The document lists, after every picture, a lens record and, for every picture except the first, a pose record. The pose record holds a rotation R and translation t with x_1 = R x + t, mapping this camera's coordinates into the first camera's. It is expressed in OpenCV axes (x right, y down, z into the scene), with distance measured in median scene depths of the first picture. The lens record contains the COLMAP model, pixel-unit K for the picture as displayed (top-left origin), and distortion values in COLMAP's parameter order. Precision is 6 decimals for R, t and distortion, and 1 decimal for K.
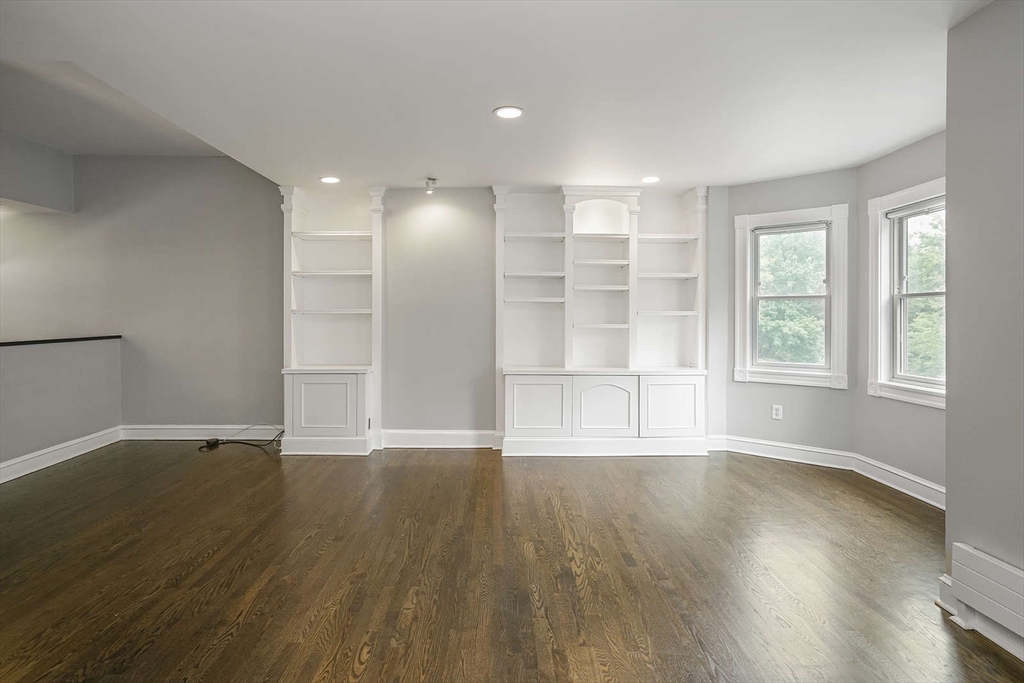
lens RADIAL K [[520.8, 0, 511.8], [0, 520.8, 318.7], [0, 0, 1]] dist [-0.021339, 0.000775]
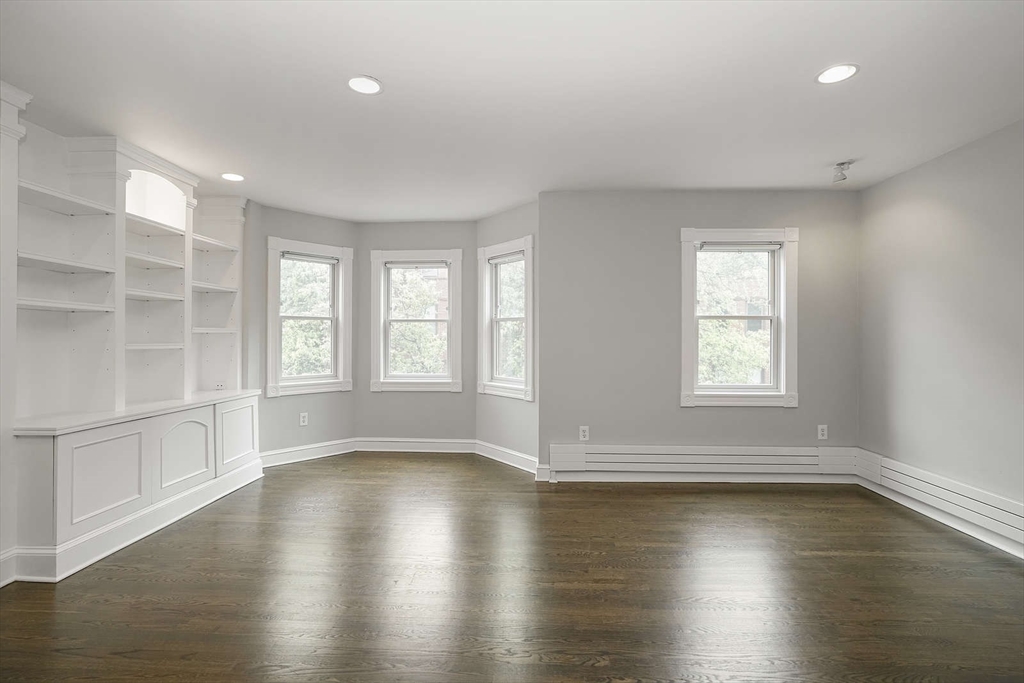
lens RADIAL K [[481.6, 0, 512.0], [0, 481.6, 341.5], [0, 0, 1]] dist [-0.069392, 0.030816]
pose [[0.062805, -0.010917, 0.997966, -0.479994], [0.002726, 0.999938, 0.010767, 0.001188], [-0.998022, 0.002044, 0.062831, 0.472285]]
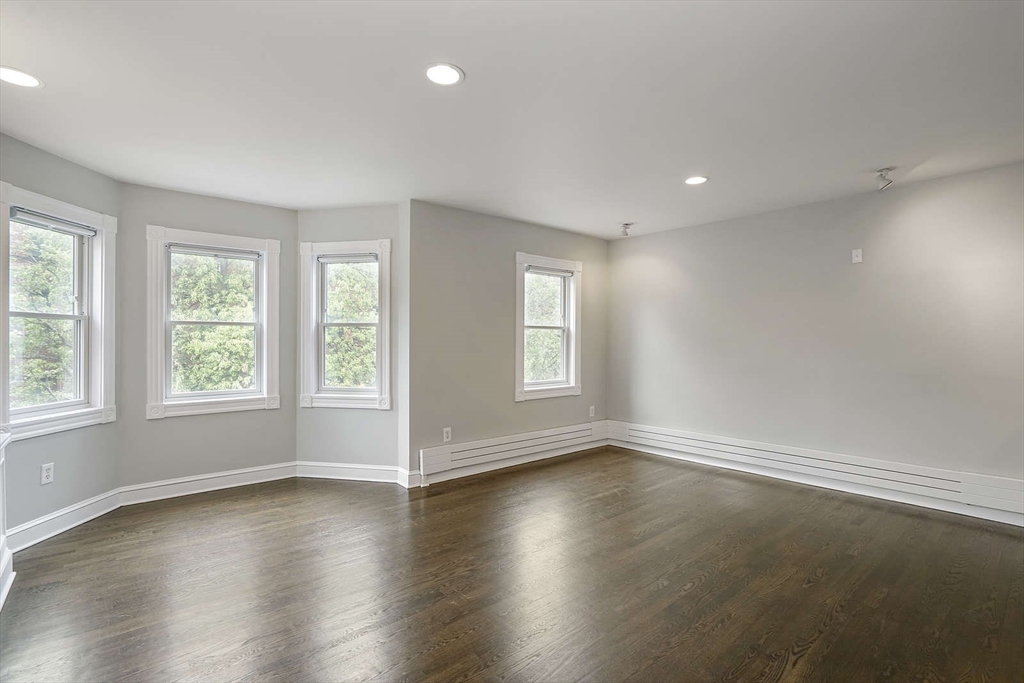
lens RADIAL K [[481.6, 0, 512.0], [0, 481.6, 341.5], [0, 0, 1]] dist [-0.069392, 0.030816]
pose [[-0.636474, -0.003284, 0.771291, -0.393410], [0.002165, 0.999979, 0.006045, -0.006499], [-0.771295, 0.005518, -0.636453, 0.891421]]
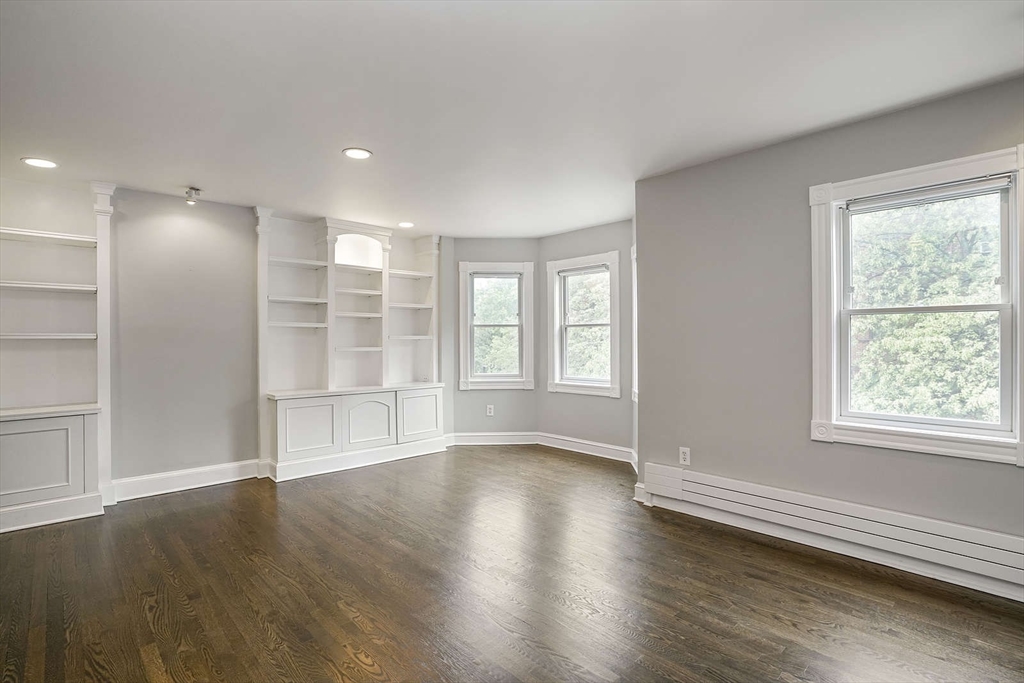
lens RADIAL K [[481.6, 0, 512.0], [0, 481.6, 341.5], [0, 0, 1]] dist [-0.069392, 0.030816]
pose [[0.736460, -0.008209, 0.676431, -0.288337], [0.009258, 0.999955, 0.002056, -0.001622], [-0.676418, 0.004748, 0.736503, 0.033377]]
